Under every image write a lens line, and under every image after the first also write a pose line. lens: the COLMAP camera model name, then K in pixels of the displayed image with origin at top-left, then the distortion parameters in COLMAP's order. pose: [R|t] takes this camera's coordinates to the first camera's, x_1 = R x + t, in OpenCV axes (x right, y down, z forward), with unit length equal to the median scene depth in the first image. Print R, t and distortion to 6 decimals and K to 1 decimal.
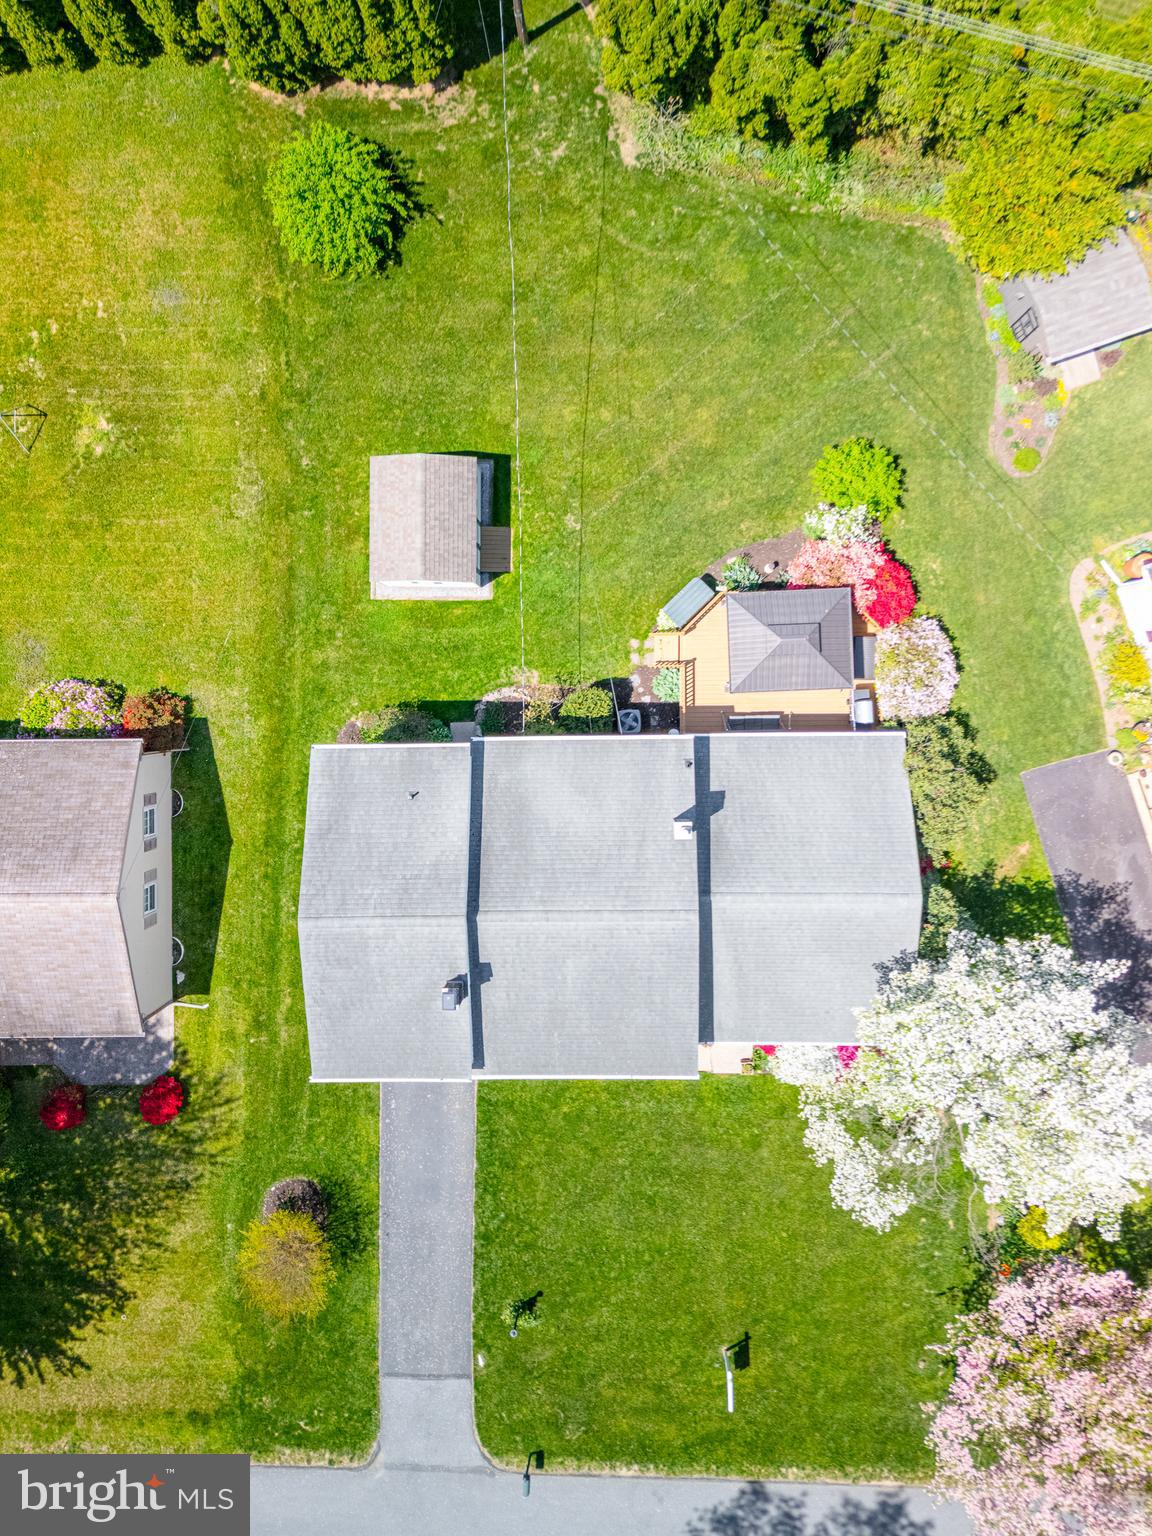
lens RADIAL K [[1112.0, 0, 576.0], [0, 1112.0, 768.0], [0, 0, 1]] dist [0.059718, -0.051157]
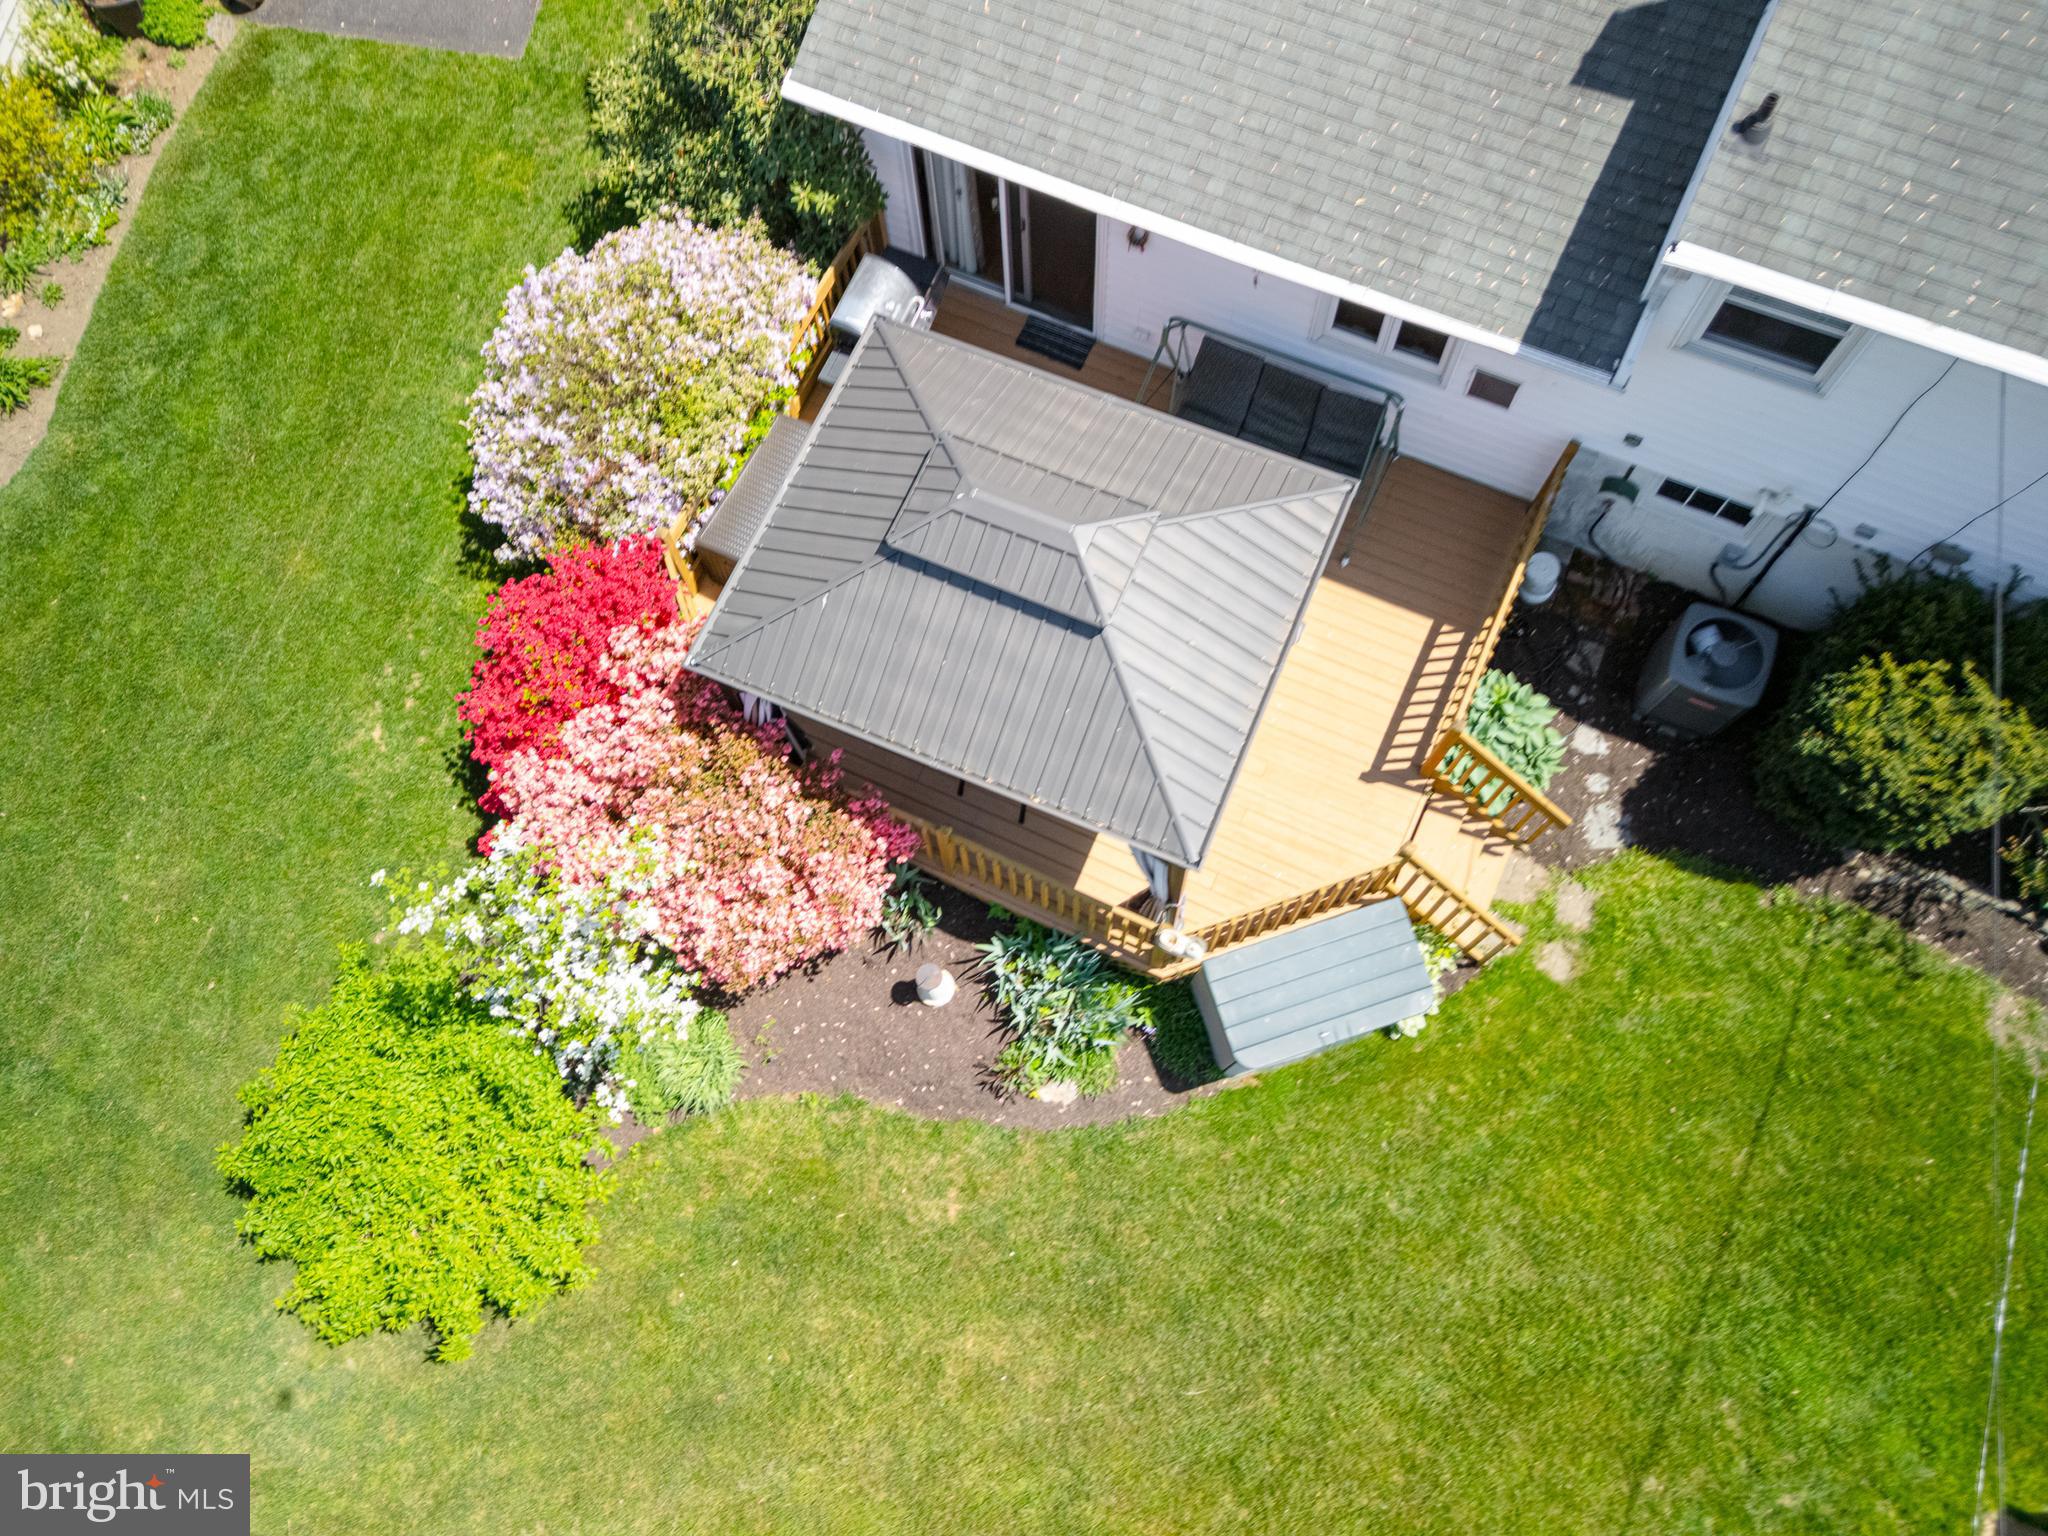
lens RADIAL K [[1559.2, 0, 1024.0], [0, 1559.2, 768.0], [0, 0, 1]] dist [0.062029, -0.059968]
pose [[-0.901848, -0.380717, 0.204265, 0.086773], [0.427193, -0.856464, 0.289786, -0.188301], [0.064619, 0.348604, 0.935040, 0.551901]]
